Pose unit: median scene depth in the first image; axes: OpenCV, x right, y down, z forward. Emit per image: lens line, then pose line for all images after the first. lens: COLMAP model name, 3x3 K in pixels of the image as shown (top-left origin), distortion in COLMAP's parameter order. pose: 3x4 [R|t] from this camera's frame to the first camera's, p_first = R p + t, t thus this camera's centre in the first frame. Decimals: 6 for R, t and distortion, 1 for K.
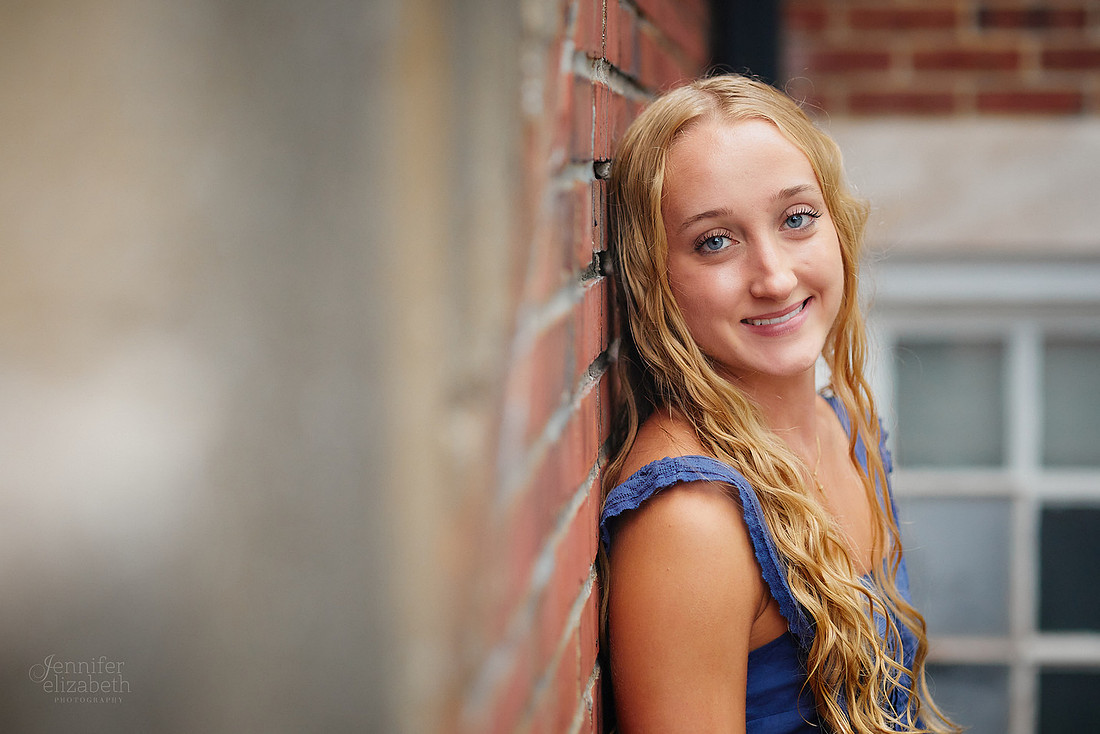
lens RADIAL K [[2906.7, 0, 550.0], [0, 2906.7, 367.0], [0, 0, 1]] dist [-0.047374, 0.652910]
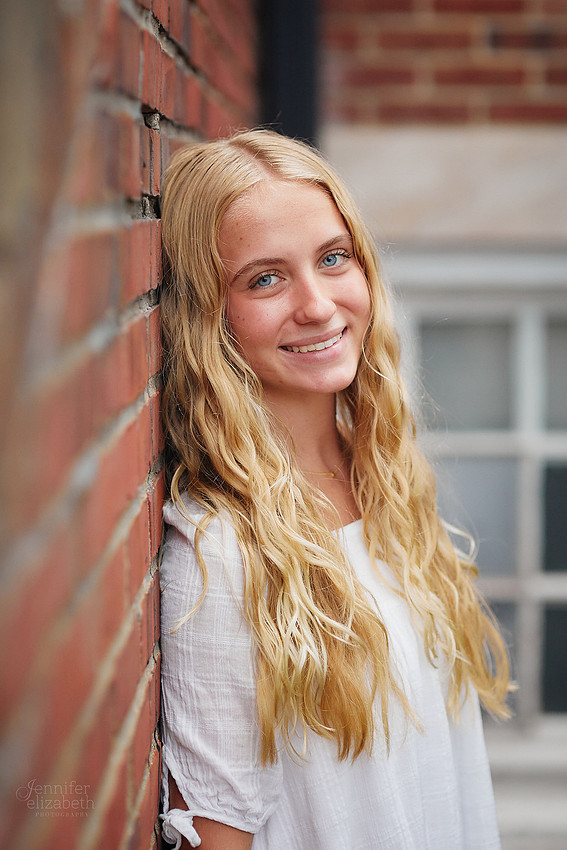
lens RADIAL K [[2246.1, 0, 283.5], [0, 2246.1, 425.0], [0, 0, 1]] dist [-0.047374, 0.652910]
pose [[0.997977, -0.001866, 0.063545, 0.014126], [0.001457, 0.999978, 0.006479, 0.040560], [-0.063556, -0.006373, 0.997958, 0.180555]]
